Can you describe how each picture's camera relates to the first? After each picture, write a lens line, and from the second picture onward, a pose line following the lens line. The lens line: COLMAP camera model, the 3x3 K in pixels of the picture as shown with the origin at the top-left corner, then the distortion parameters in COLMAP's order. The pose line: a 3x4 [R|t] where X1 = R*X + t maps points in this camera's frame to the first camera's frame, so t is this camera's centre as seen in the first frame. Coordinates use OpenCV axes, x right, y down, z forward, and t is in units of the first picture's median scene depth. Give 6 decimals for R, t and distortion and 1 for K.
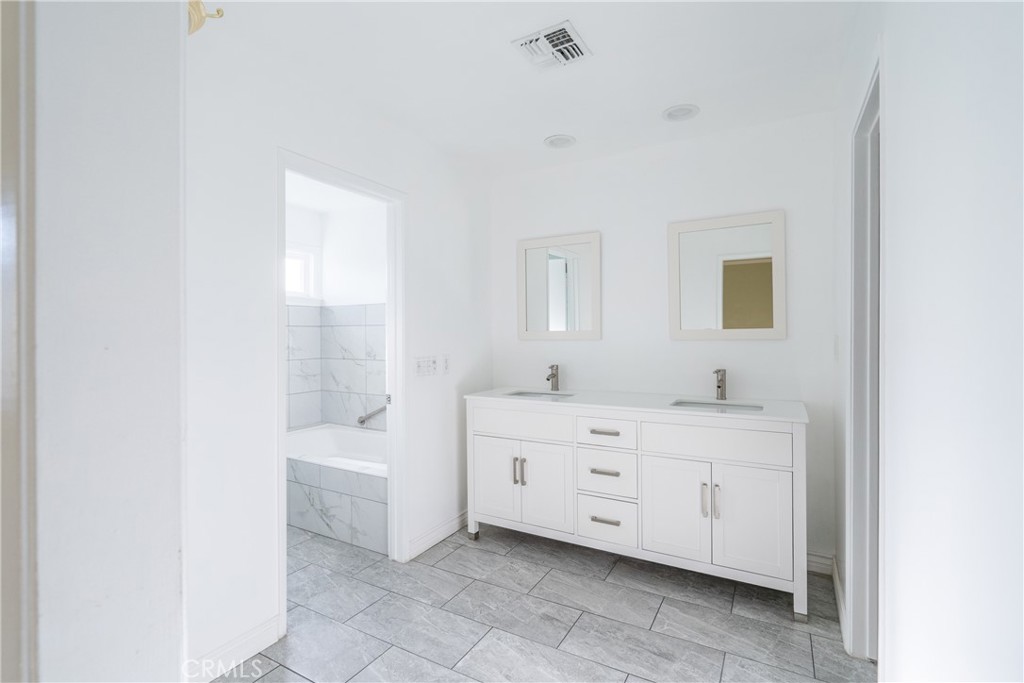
lens RADIAL K [[474.5, 0, 512.8], [0, 474.5, 337.5], [0, 0, 1]] dist [0.001052, 0.000627]
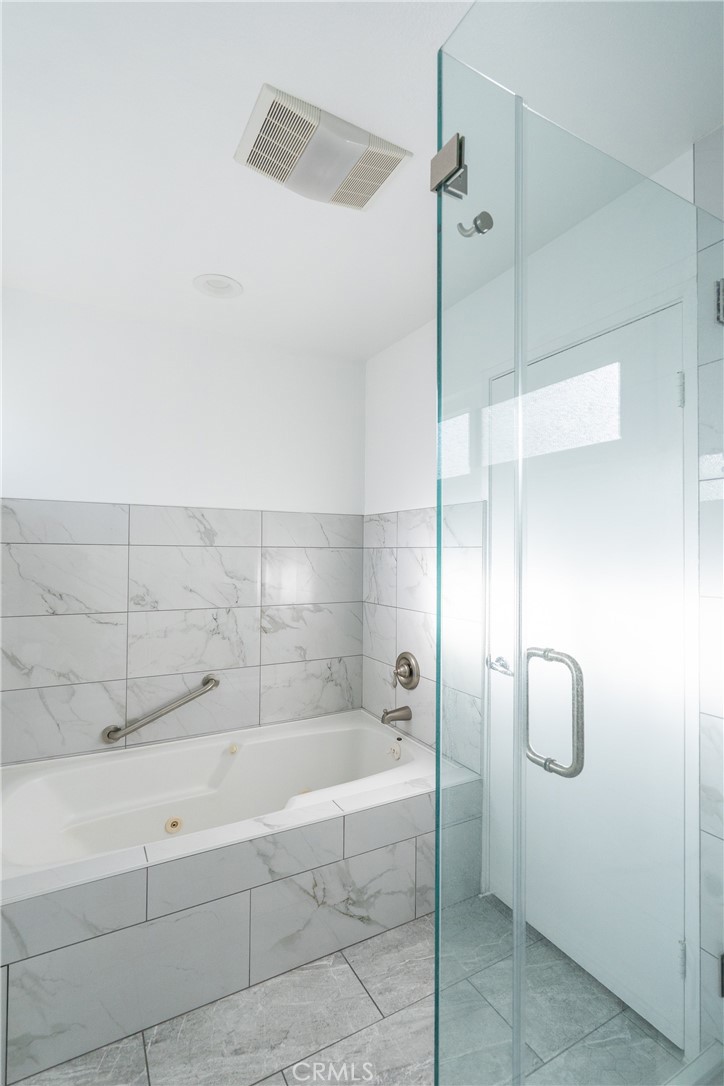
lens RADIAL K [[503.2, 0, 364.3], [0, 503.2, 540.2], [0, 0, 1]] dist [0.001052, 0.000627]
pose [[0.510034, 0.038821, 0.859278, -0.653655], [-0.010273, 0.999185, -0.039044, -0.011764], [-0.860093, 0.011087, 0.510017, 0.507074]]
